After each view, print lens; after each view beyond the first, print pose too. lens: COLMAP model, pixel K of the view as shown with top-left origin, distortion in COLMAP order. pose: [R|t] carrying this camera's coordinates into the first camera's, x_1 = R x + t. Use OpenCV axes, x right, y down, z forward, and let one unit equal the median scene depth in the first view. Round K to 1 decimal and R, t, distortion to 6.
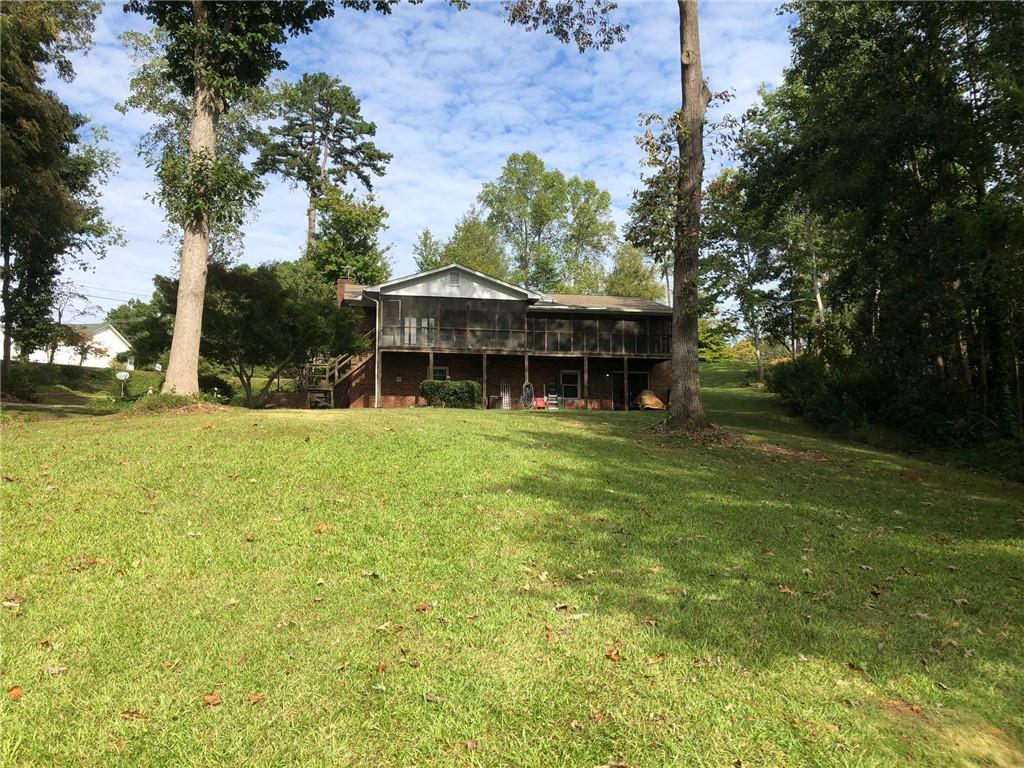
lens RADIAL K [[846.7, 0, 512.2], [0, 846.7, 387.1], [0, 0, 1]] dist [0.019777, 0.006813]
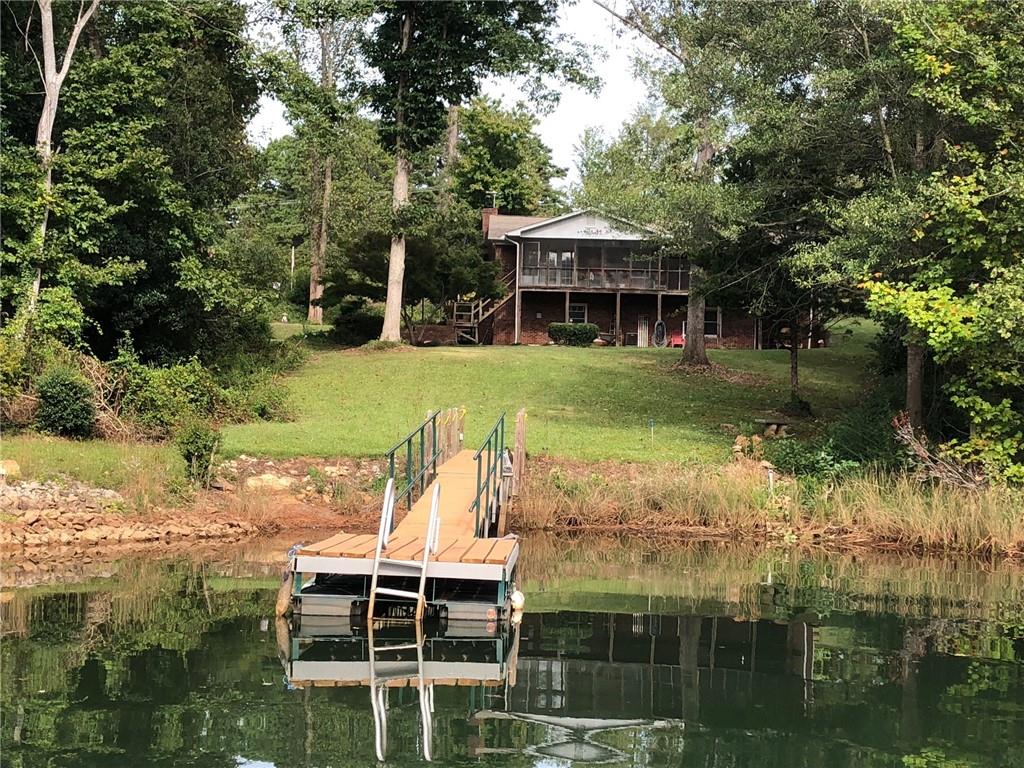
lens RADIAL K [[1641.2, 0, 511.9], [0, 1641.2, 383.9], [0, 0, 1]] dist [-0.001919, 0.000000]
pose [[0.981994, 0.015051, -0.188314, 0.227608], [-0.003699, 0.998162, 0.060490, -0.049785], [0.188878, -0.058704, 0.980244, -1.052134]]
